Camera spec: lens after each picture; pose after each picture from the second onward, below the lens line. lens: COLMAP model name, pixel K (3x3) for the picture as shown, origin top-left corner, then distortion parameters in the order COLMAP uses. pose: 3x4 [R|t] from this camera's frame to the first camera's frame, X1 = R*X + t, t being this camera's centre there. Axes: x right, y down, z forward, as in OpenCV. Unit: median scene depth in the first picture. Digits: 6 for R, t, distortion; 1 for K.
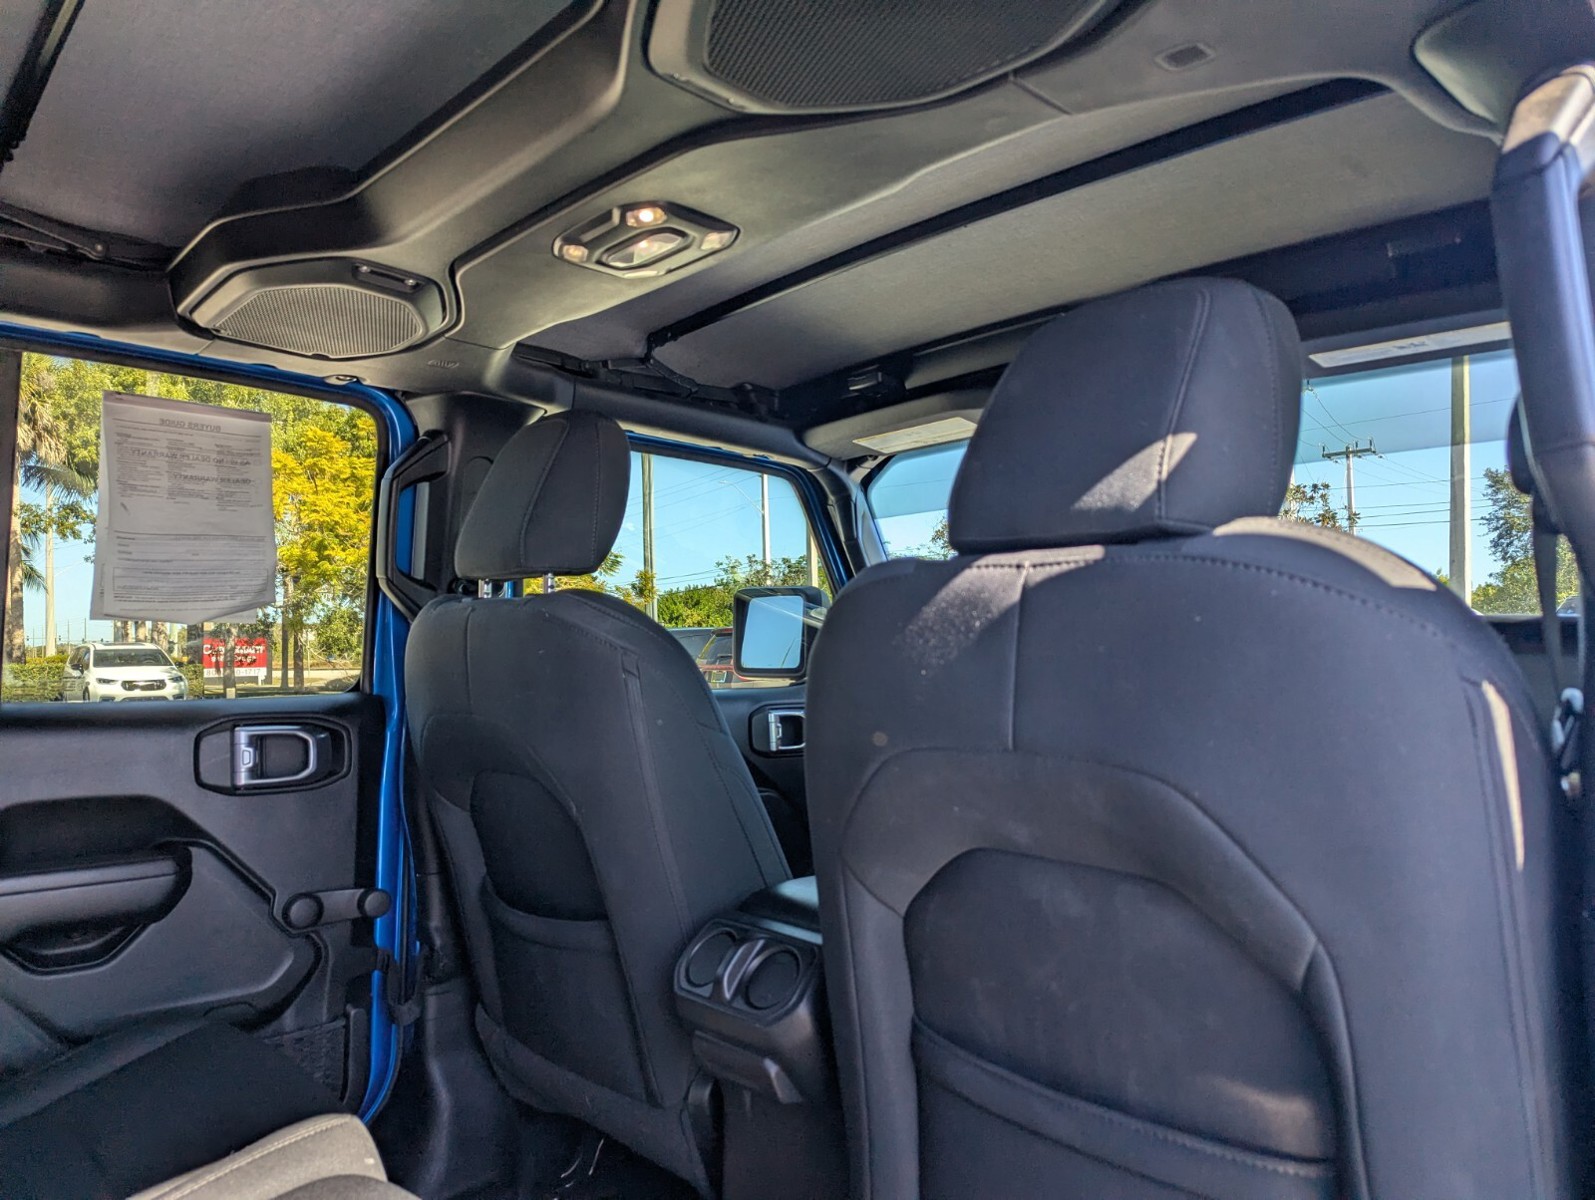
lens RADIAL K [[1105.9, 0, 764.8], [0, 1105.9, 610.9], [0, 0, 1]] dist [0.021218, -0.000894]
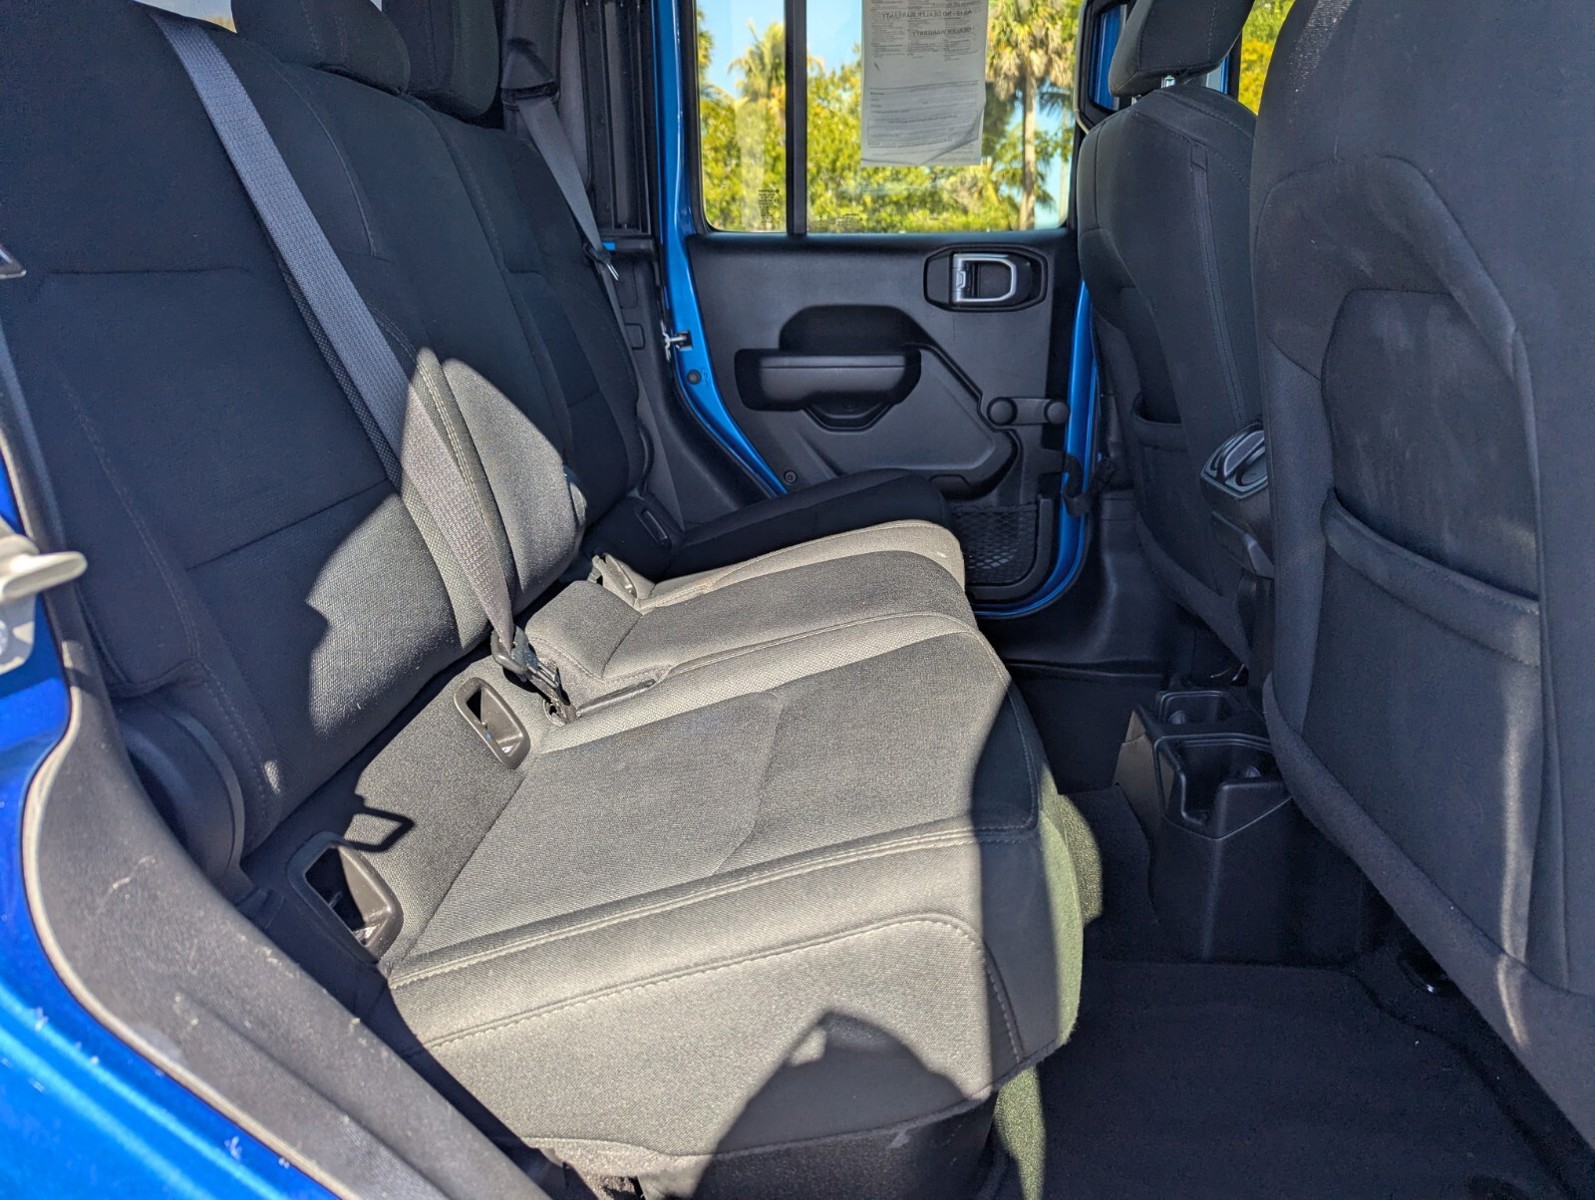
lens RADIAL K [[1094.4, 0, 797.5], [0, 1094.4, 600.0], [0, 0, 1]] dist [0.016569, -0.000416]
pose [[0.696986, 0.197708, -0.689292, 0.319244], [0.033858, 0.951096, 0.307036, 0.091296], [0.716285, -0.237337, 0.656206, -0.012581]]
